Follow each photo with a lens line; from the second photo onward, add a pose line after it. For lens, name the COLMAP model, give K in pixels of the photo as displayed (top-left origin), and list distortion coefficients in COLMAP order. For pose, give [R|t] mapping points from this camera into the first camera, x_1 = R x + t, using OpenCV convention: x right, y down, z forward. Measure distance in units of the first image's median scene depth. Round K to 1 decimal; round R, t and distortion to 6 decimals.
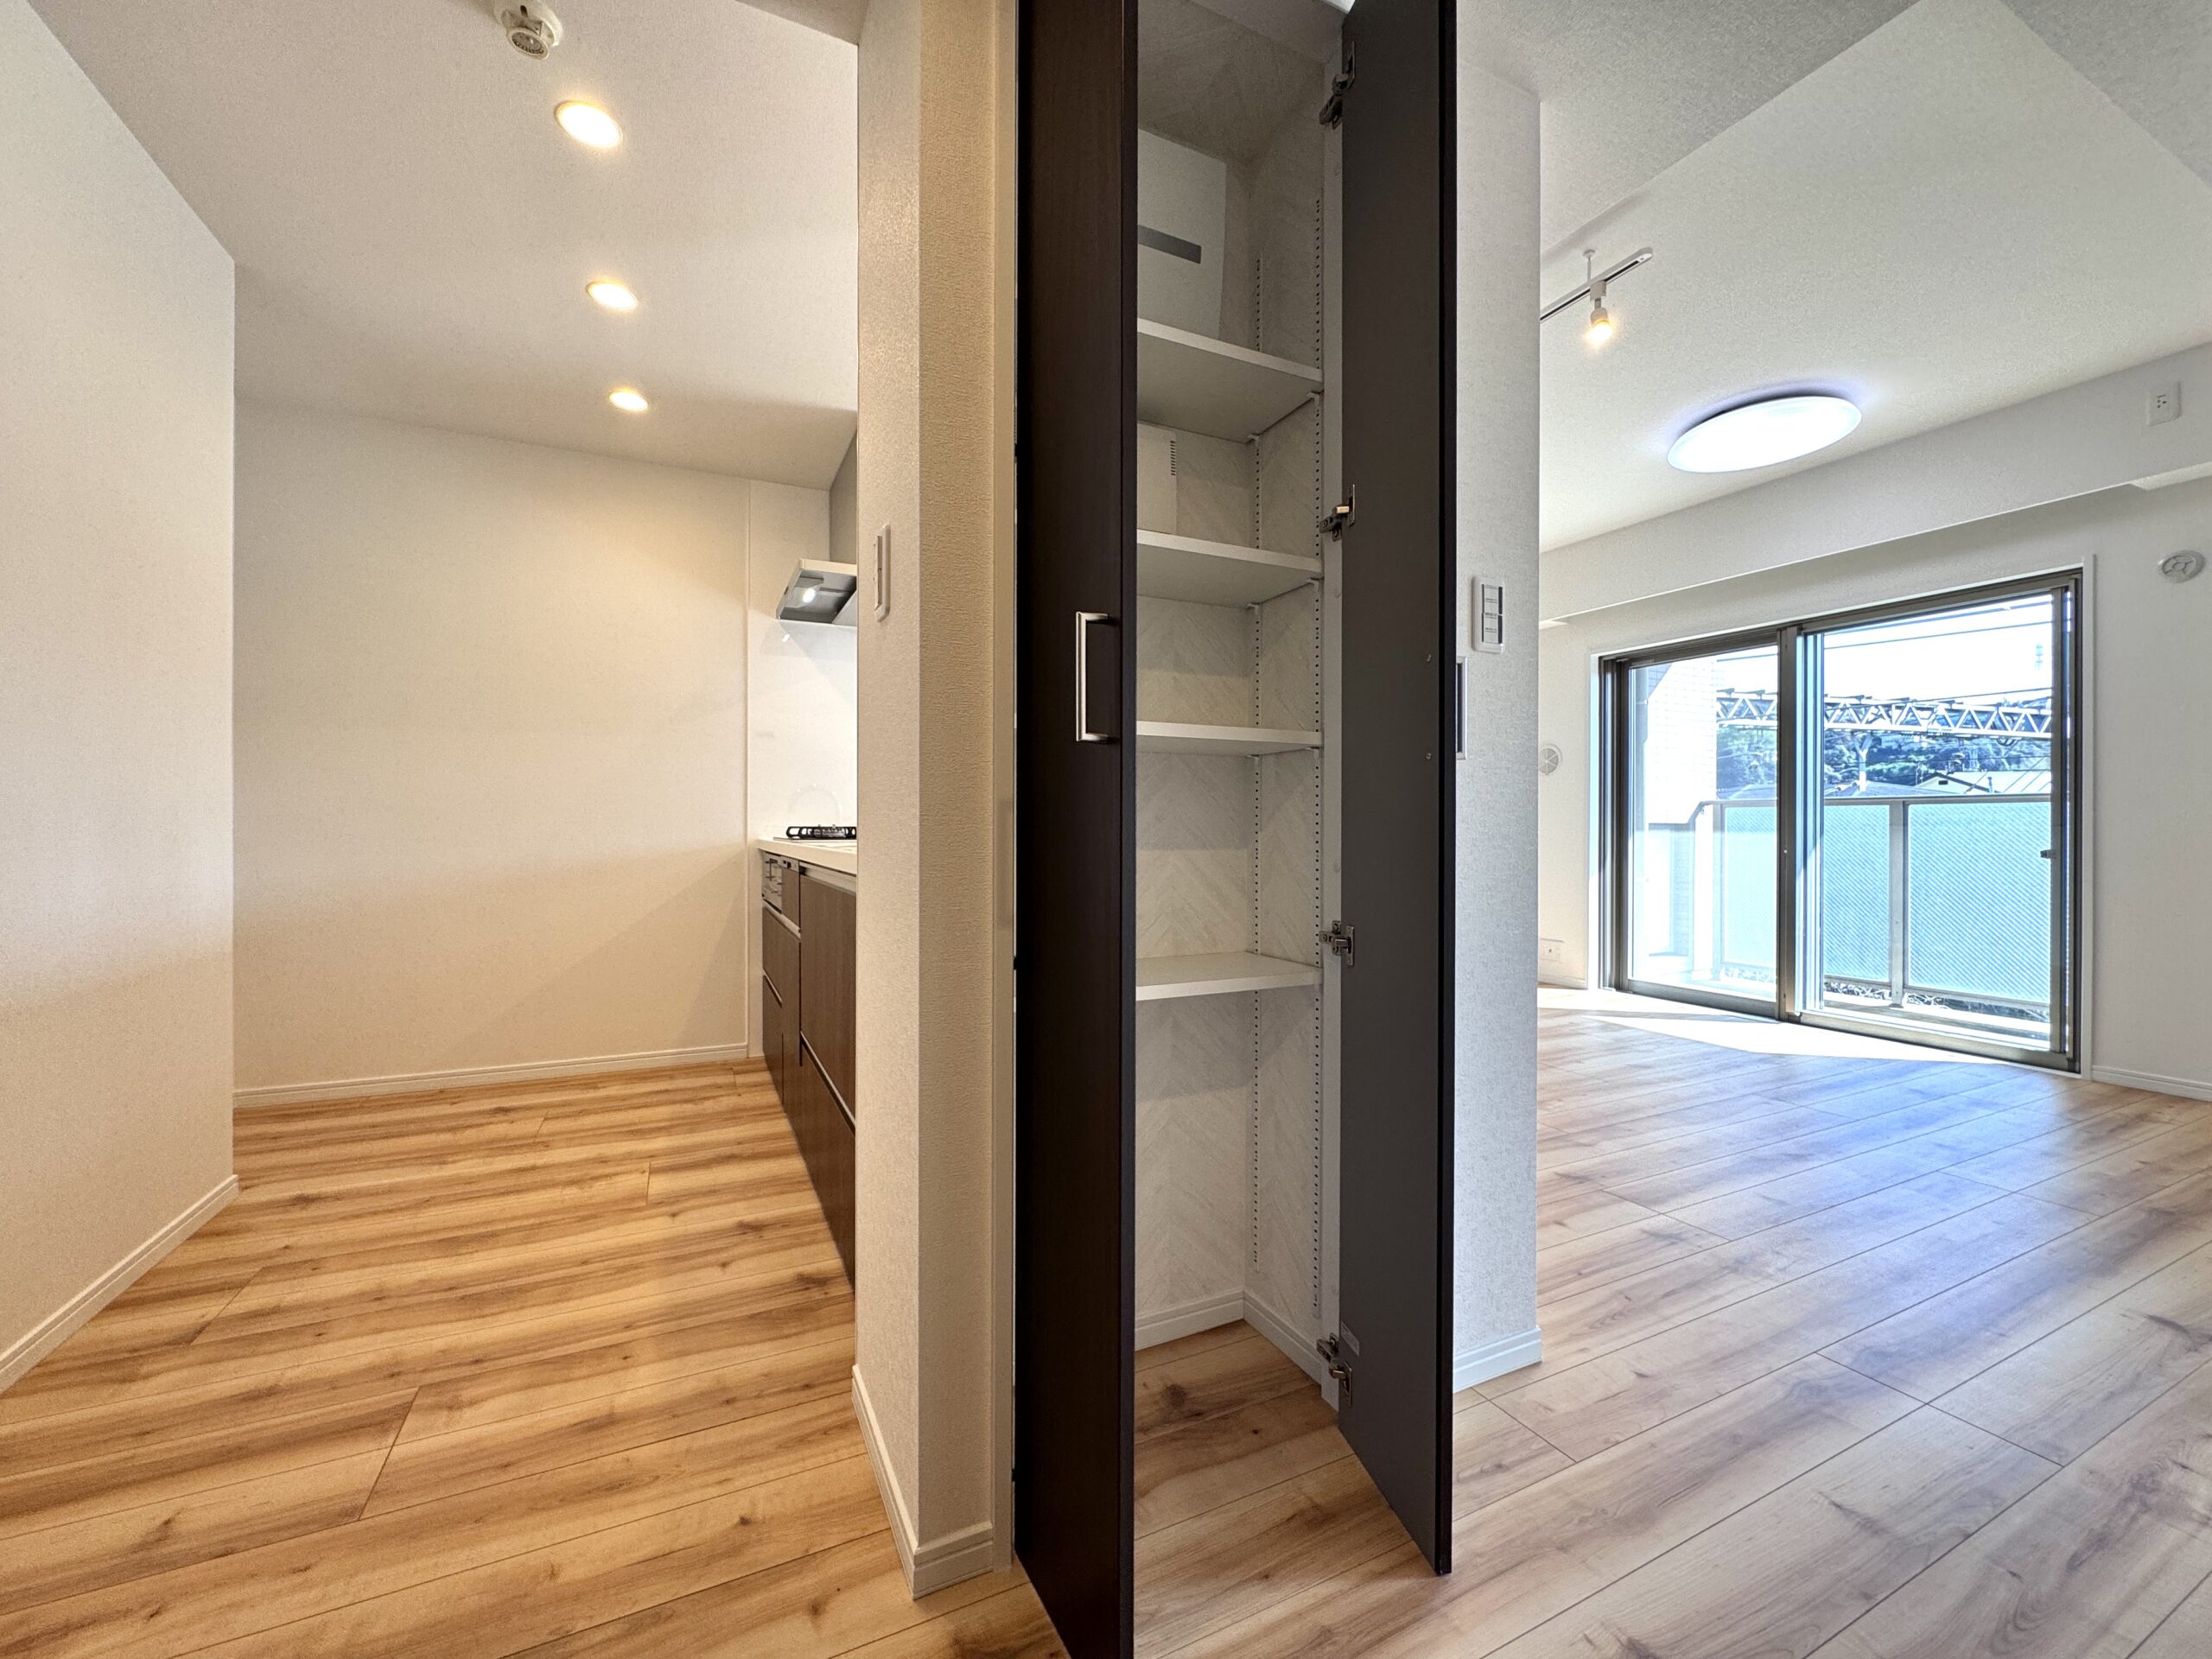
lens RADIAL K [[881.5, 0, 1108.3], [0, 881.5, 830.6], [0, 0, 1]] dist [-0.004044, 0.000529]
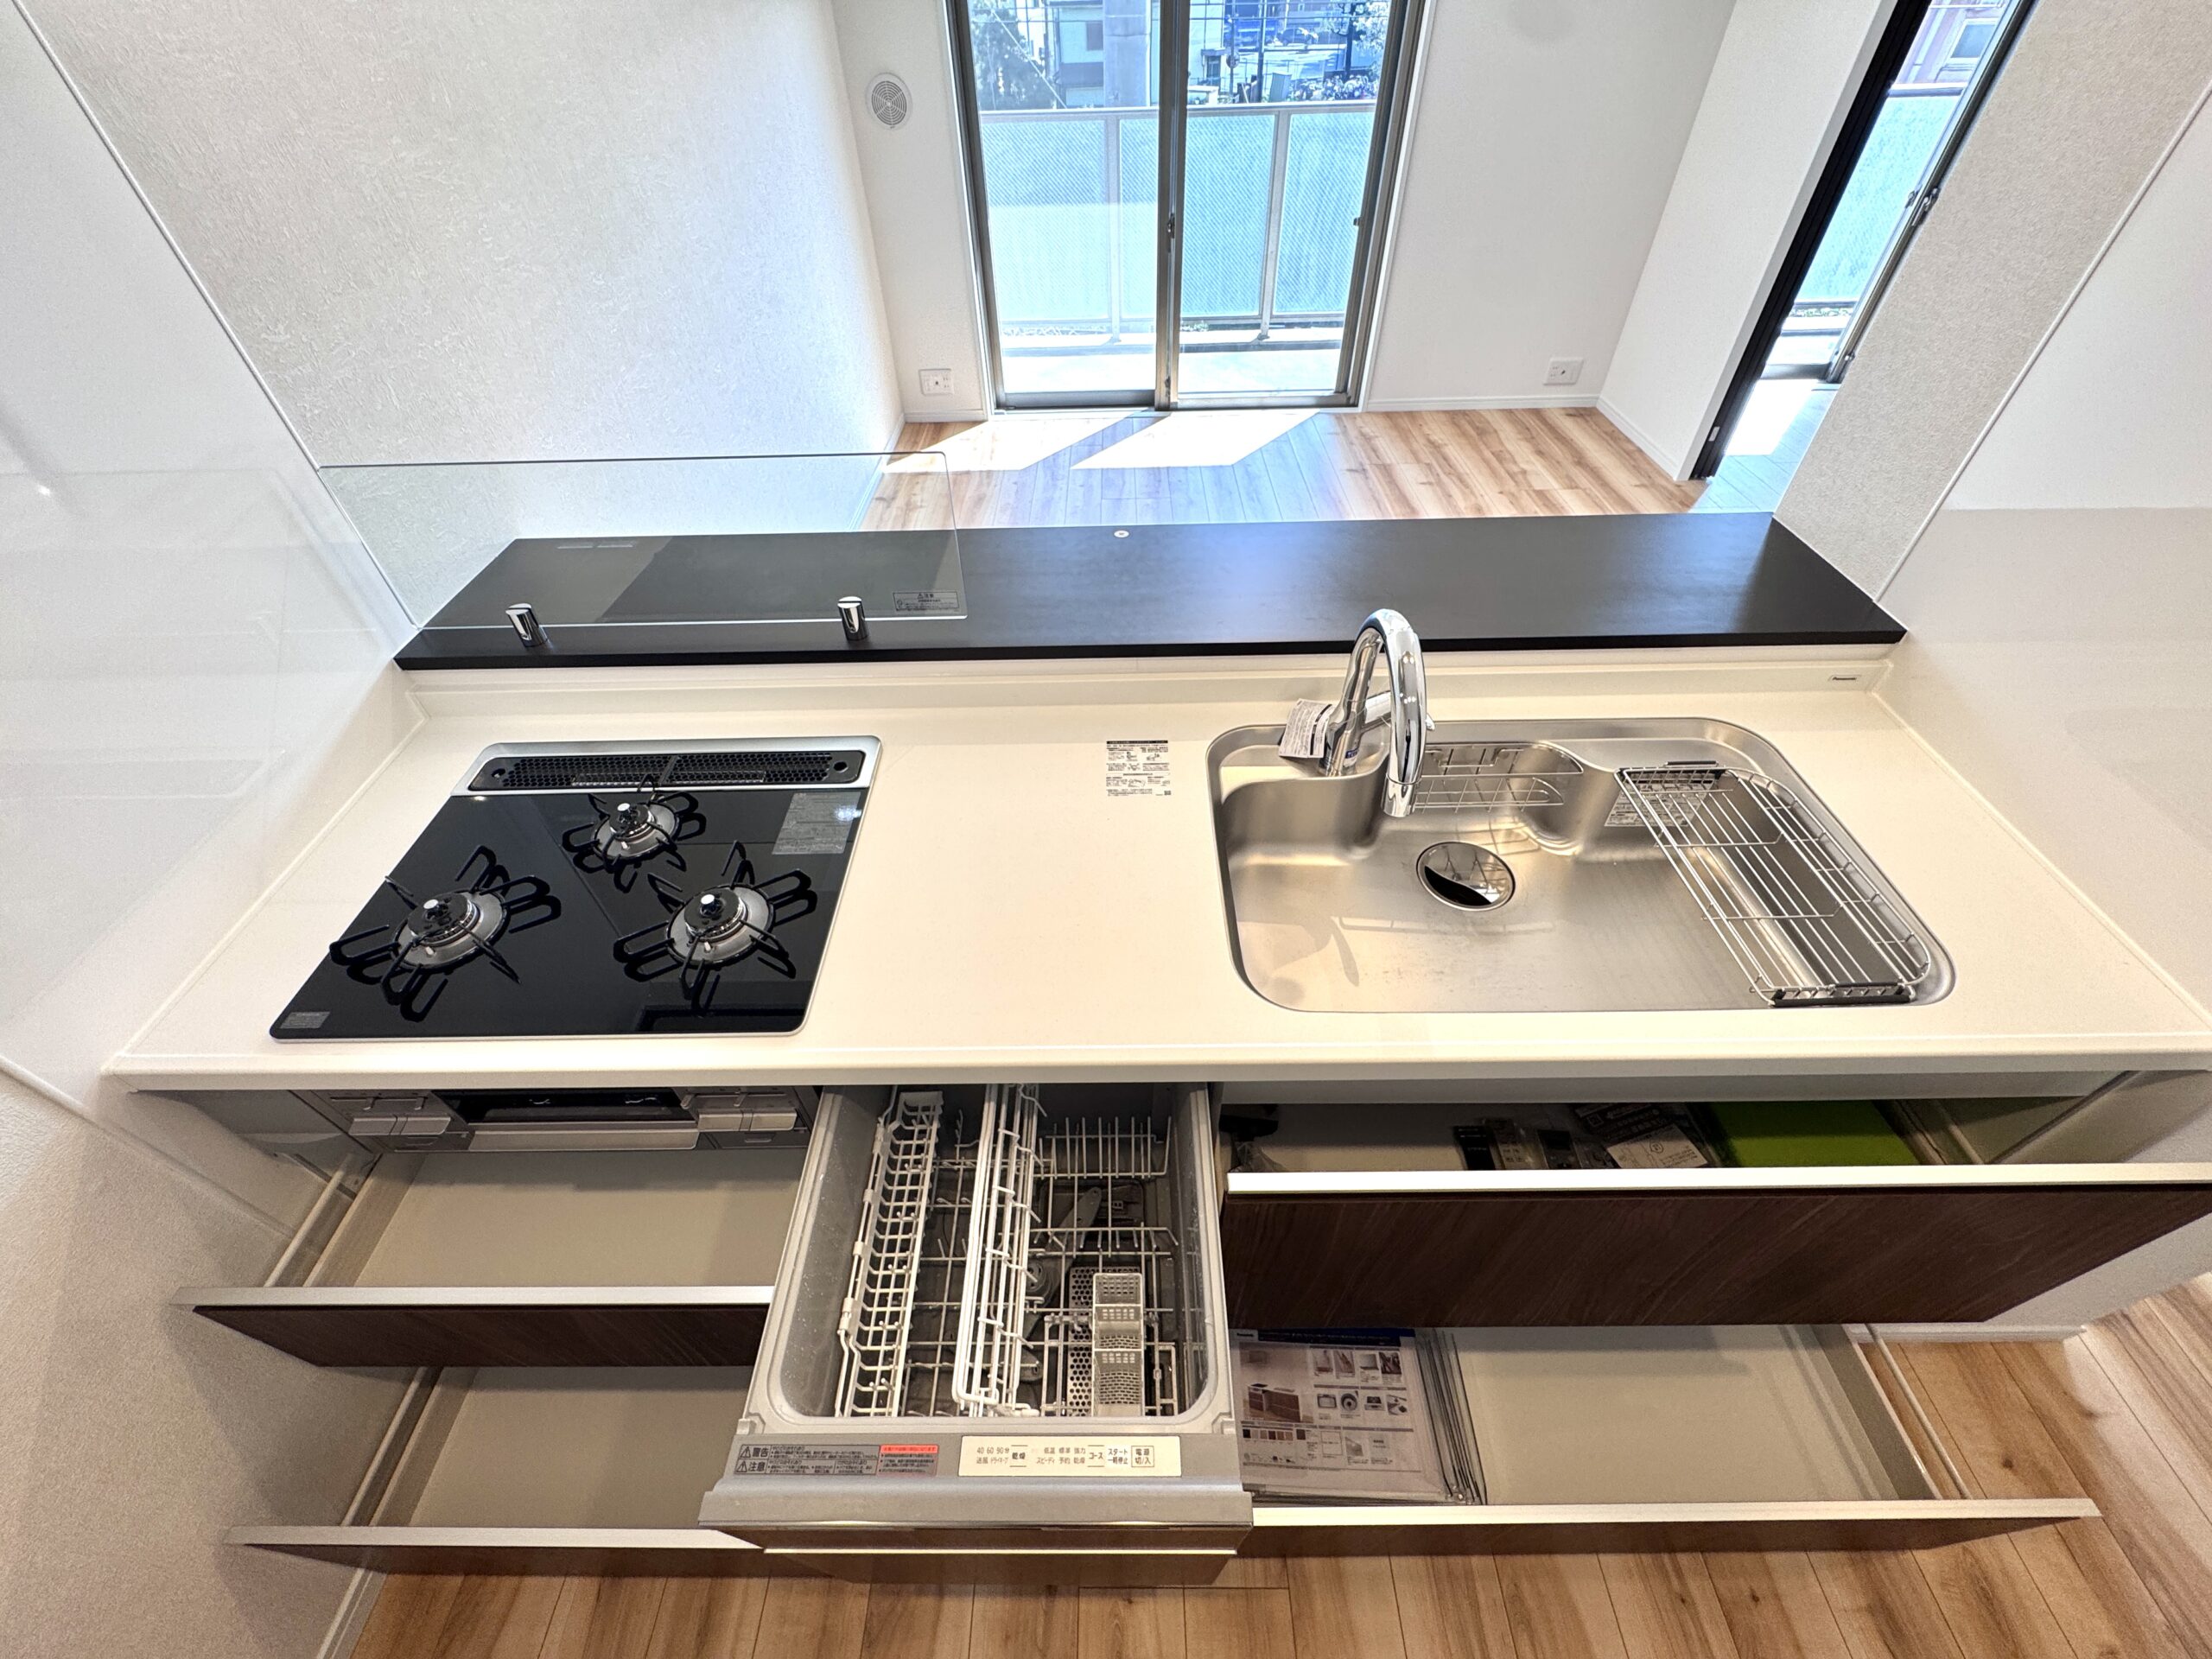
lens RADIAL K [[881.5, 0, 1103.3], [0, 881.5, 827.1], [0, 0, 1]] dist [-0.004044, 0.000529]
pose [[0.444143, -0.635715, 0.631351, -0.508444], [0.029768, 0.714749, 0.698748, -0.307409], [-0.895461, -0.291550, 0.336375, 0.859962]]
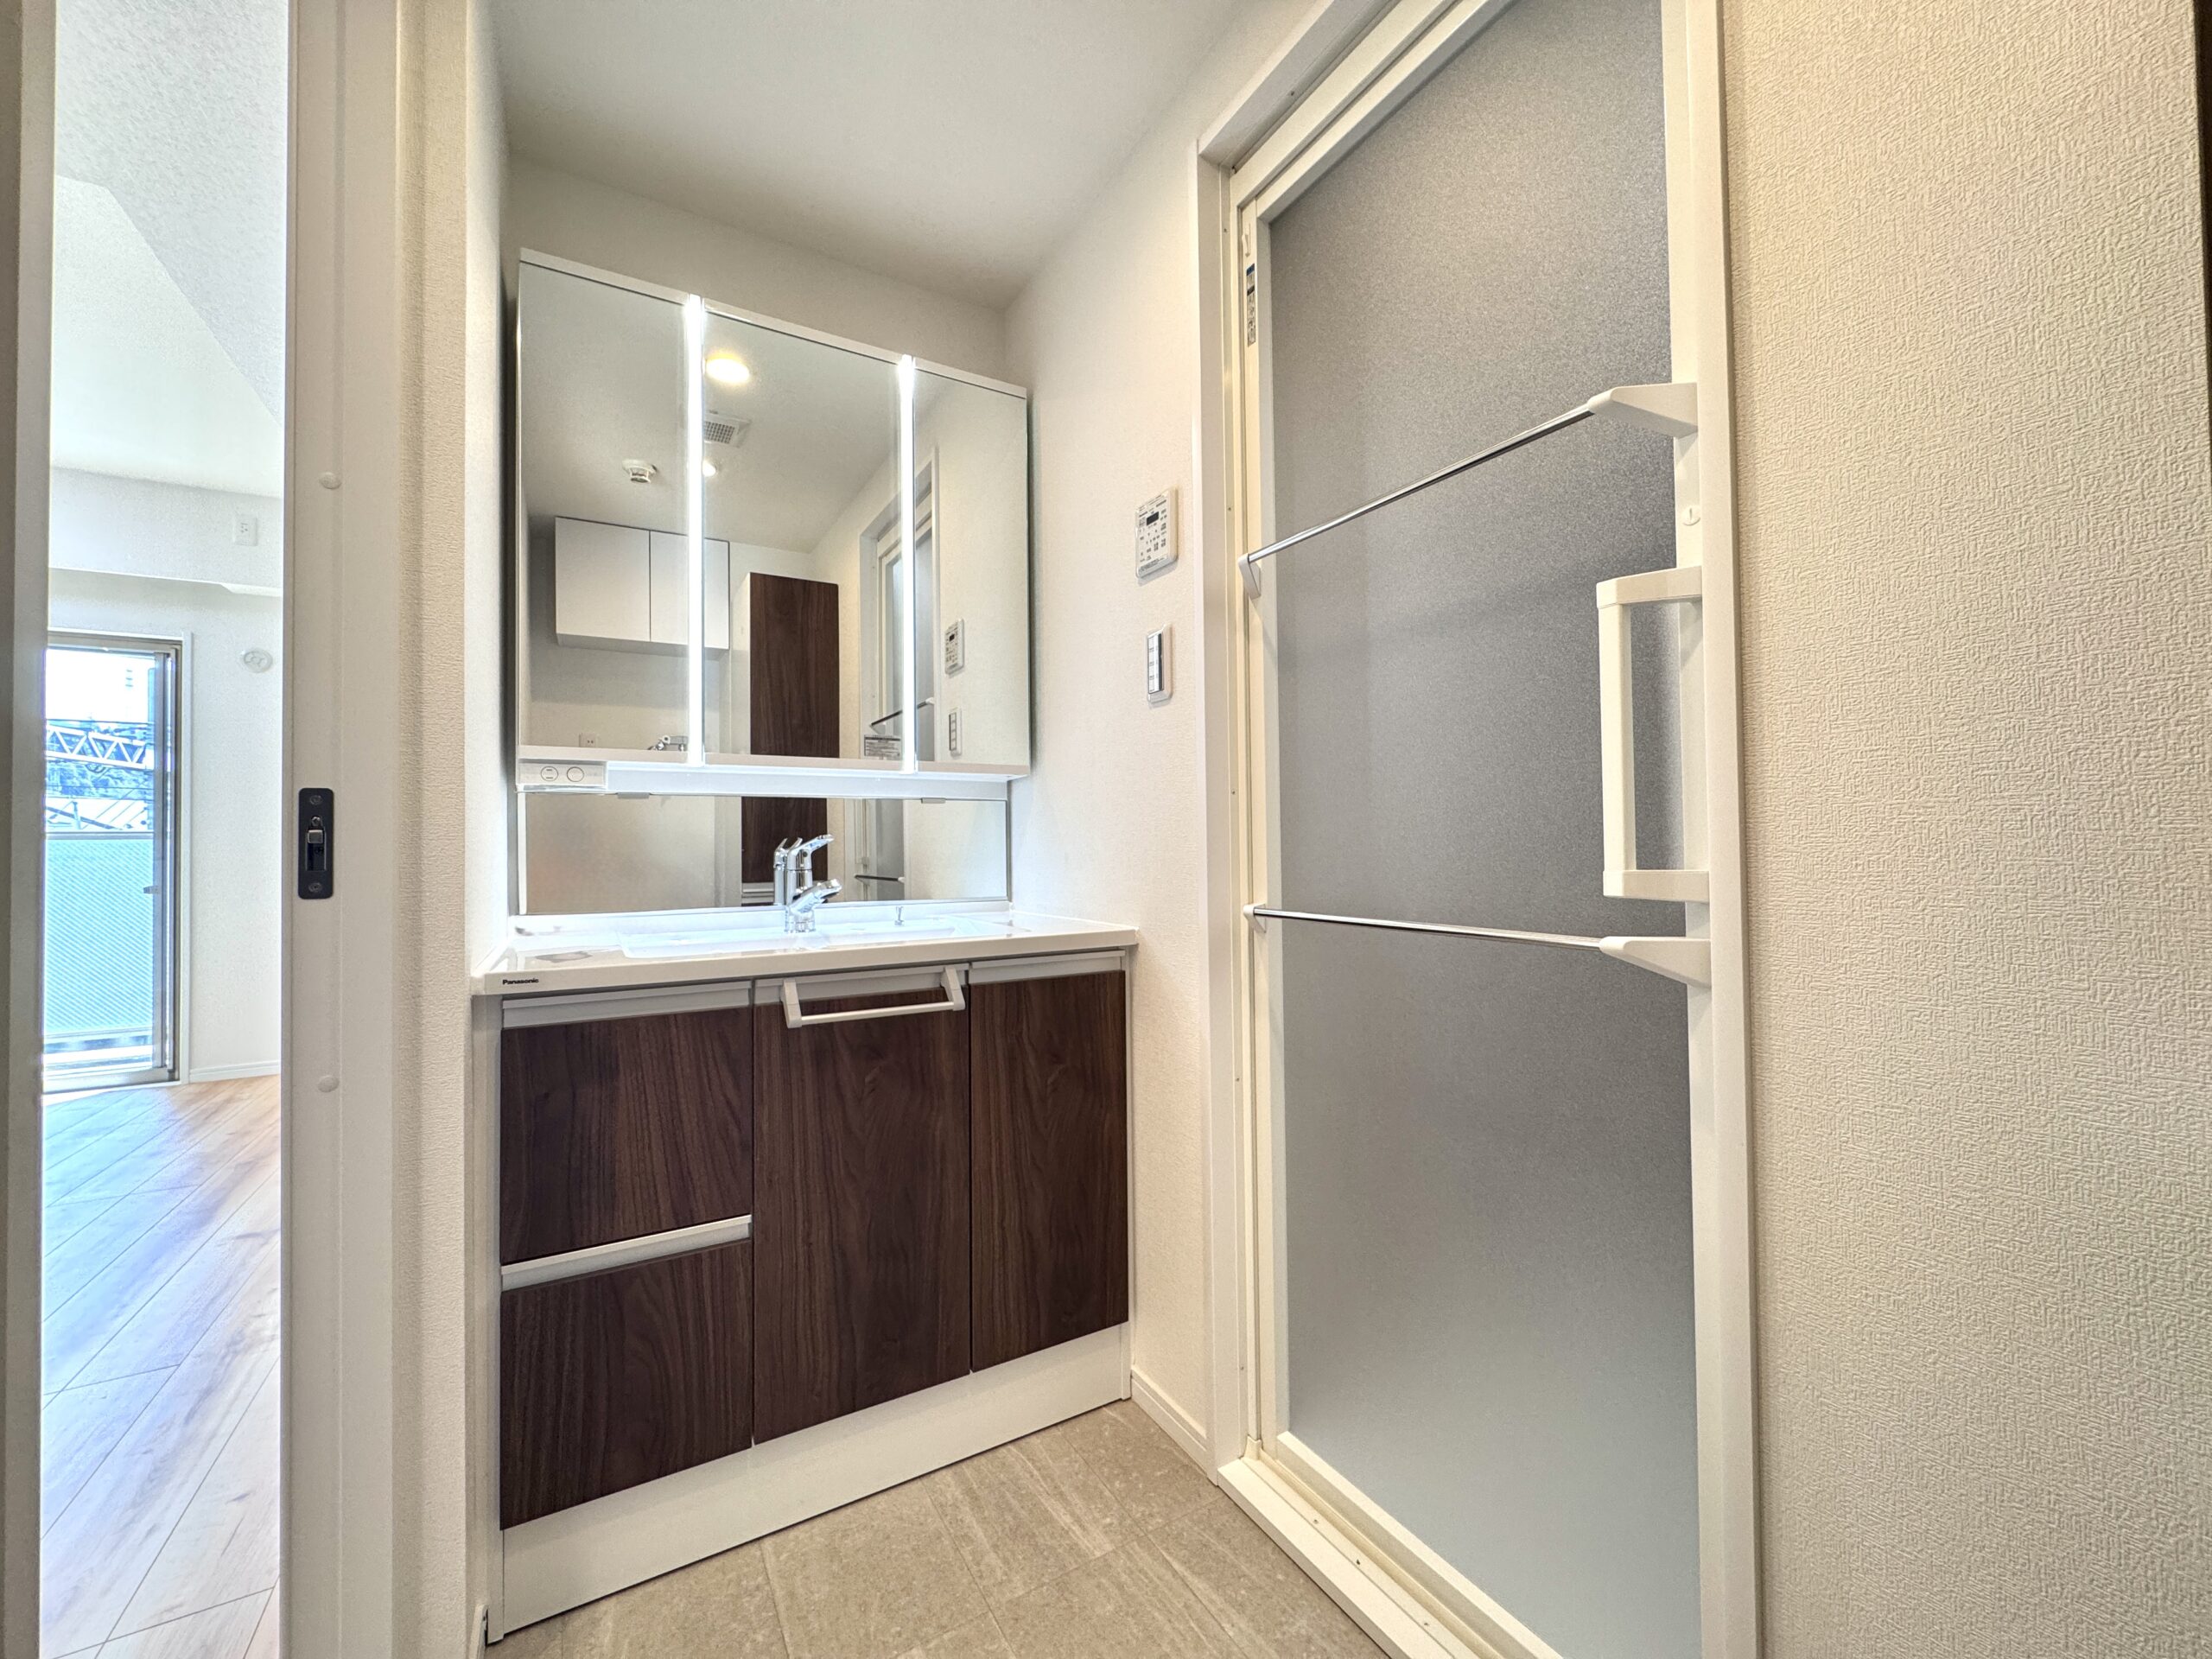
lens RADIAL K [[881.5, 0, 1106.3], [0, 881.5, 831.1], [0, 0, 1]] dist [-0.004044, 0.000529]
pose [[-0.083259, 0.016209, 0.996396, -0.167549], [0.013631, 0.999793, -0.015125, -0.018464], [-0.996435, 0.012322, -0.083463, -0.136369]]
